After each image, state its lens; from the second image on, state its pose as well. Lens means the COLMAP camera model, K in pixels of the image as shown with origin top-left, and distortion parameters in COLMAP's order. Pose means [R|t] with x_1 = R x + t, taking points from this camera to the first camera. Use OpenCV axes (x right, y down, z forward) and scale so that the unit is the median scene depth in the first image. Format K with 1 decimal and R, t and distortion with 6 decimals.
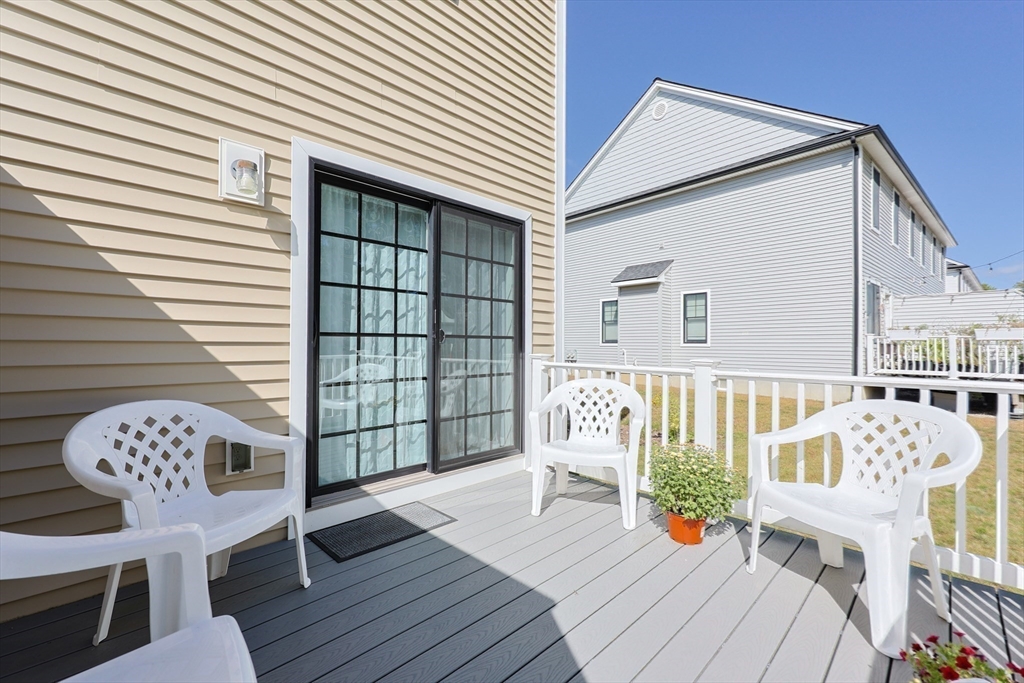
lens RADIAL K [[403.9, 0, 497.0], [0, 403.9, 334.8], [0, 0, 1]] dist [0.002629, 0.000099]
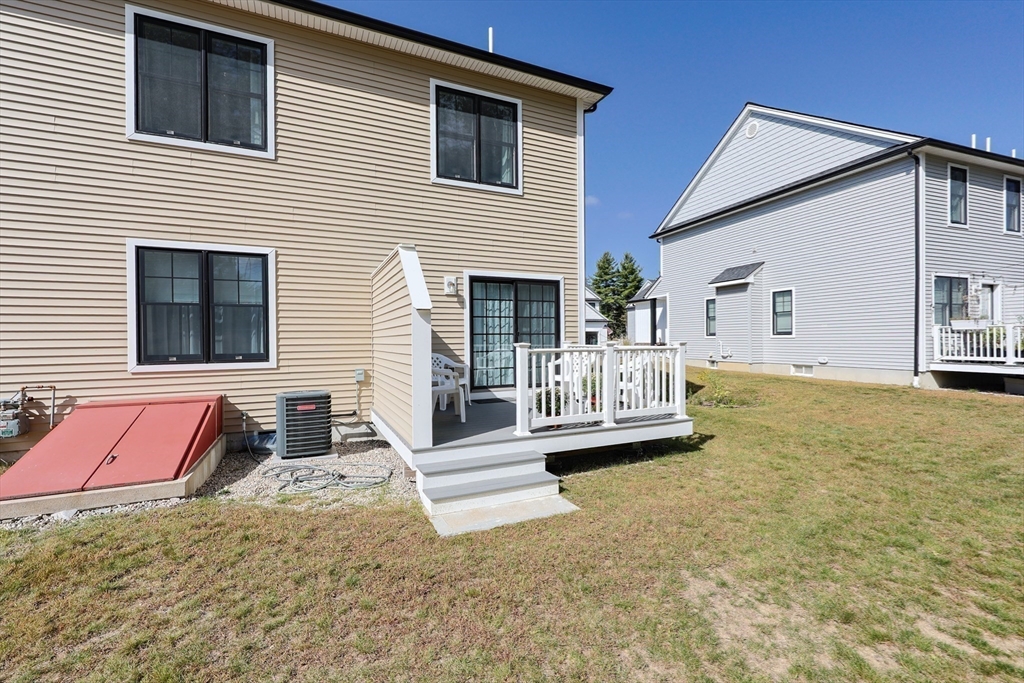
lens RADIAL K [[403.9, 0, 513.9], [0, 403.9, 340.9], [0, 0, 1]] dist [0.002629, 0.000099]
pose [[0.939370, -0.009867, -0.342764, 0.240678], [0.019238, 0.999528, 0.023951, -0.005265], [0.342365, -0.029093, 0.939116, -0.473197]]
